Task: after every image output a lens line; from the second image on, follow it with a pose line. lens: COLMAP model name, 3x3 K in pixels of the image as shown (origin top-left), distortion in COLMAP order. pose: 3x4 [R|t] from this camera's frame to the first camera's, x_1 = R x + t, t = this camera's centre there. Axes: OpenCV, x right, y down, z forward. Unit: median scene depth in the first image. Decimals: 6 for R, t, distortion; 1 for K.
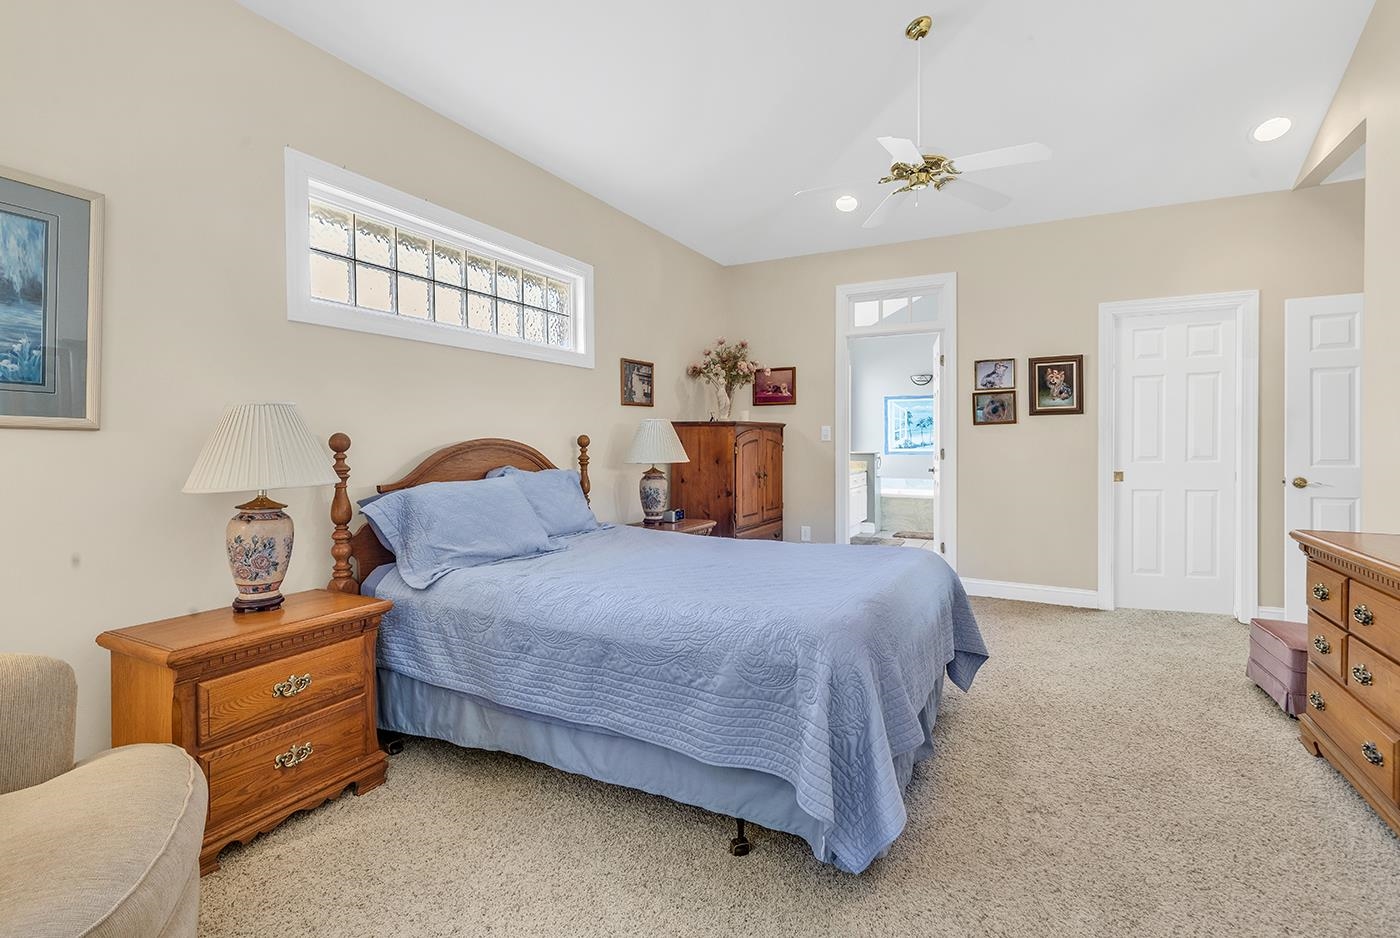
lens RADIAL K [[639.9, 0, 703.6], [0, 639.9, 449.3], [0, 0, 1]] dist [0.002500, 0.000713]
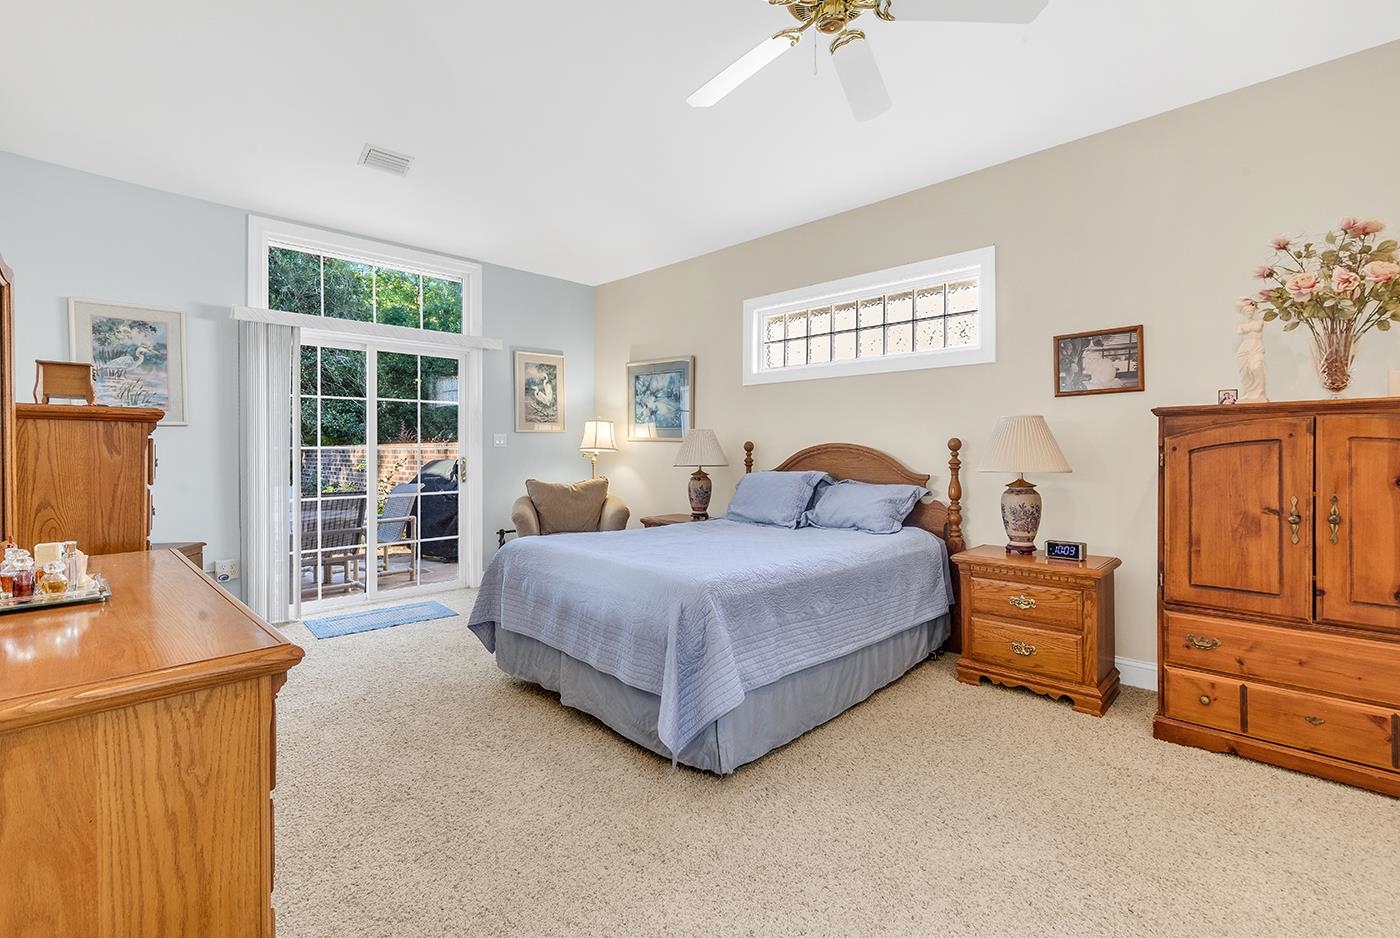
lens RADIAL K [[639.9, 0, 703.6], [0, 639.9, 449.3], [0, 0, 1]] dist [0.002500, 0.000713]
pose [[-0.278751, 0.007709, -0.960333, 0.784337], [0.000629, 0.999969, 0.007845, -0.013199], [0.960363, 0.001582, -0.278747, 0.860091]]
